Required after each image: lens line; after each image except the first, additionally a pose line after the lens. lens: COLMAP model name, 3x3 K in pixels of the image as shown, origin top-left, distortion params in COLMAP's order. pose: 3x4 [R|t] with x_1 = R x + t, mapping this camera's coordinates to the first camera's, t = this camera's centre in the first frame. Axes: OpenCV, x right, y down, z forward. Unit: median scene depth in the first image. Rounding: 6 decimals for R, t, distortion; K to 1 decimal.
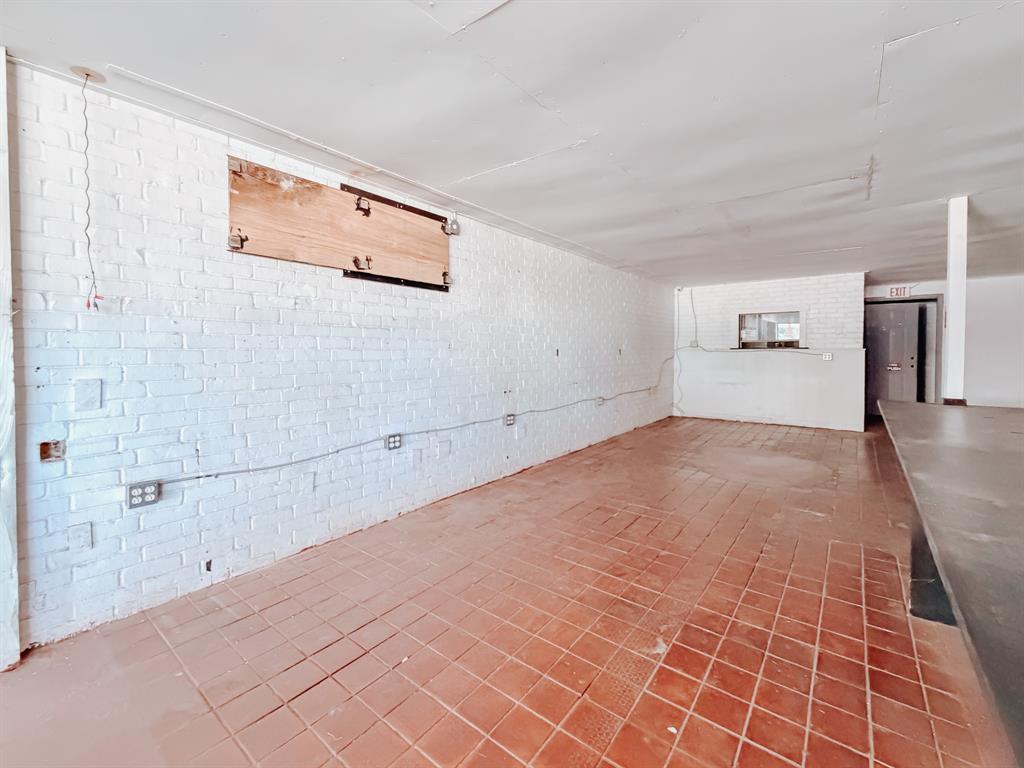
lens RADIAL K [[429.4, 0, 514.2], [0, 429.4, 358.1], [0, 0, 1]] dist [0.001162, -0.000413]
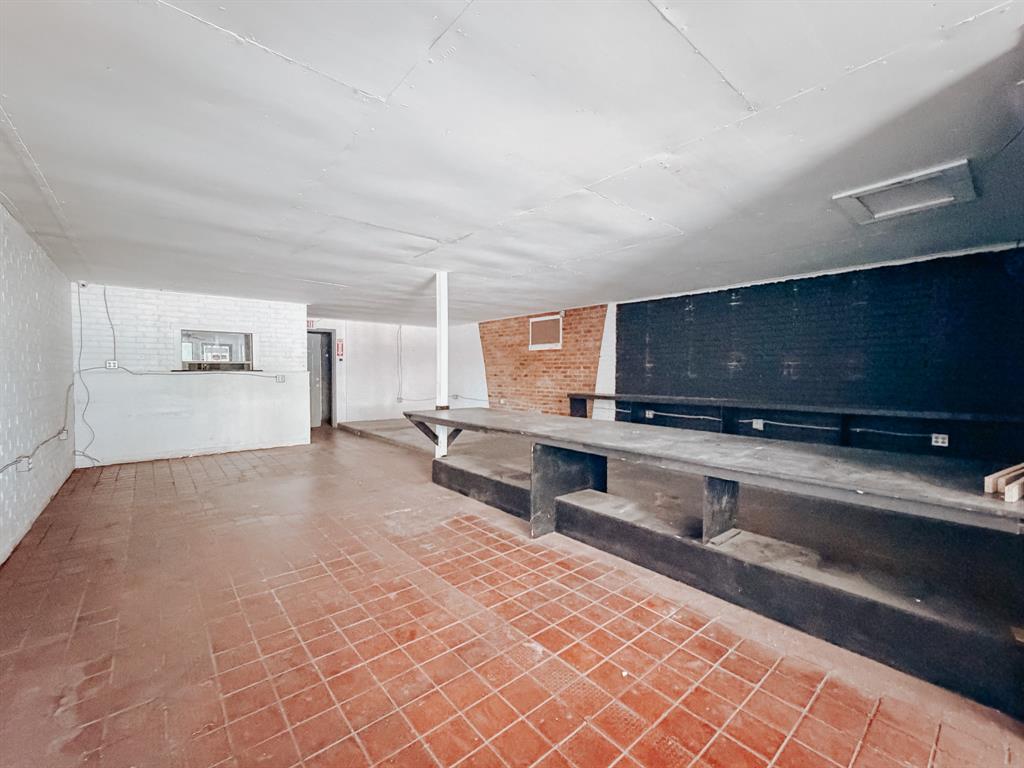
lens RADIAL K [[429.4, 0, 515.5], [0, 429.4, 384.4], [0, 0, 1]] dist [0.001162, -0.000413]
pose [[0.203648, -0.027320, 0.978663, -0.400841], [0.016897, 0.999560, 0.024387, -0.012296], [-0.978898, 0.011570, 0.204020, 0.456531]]
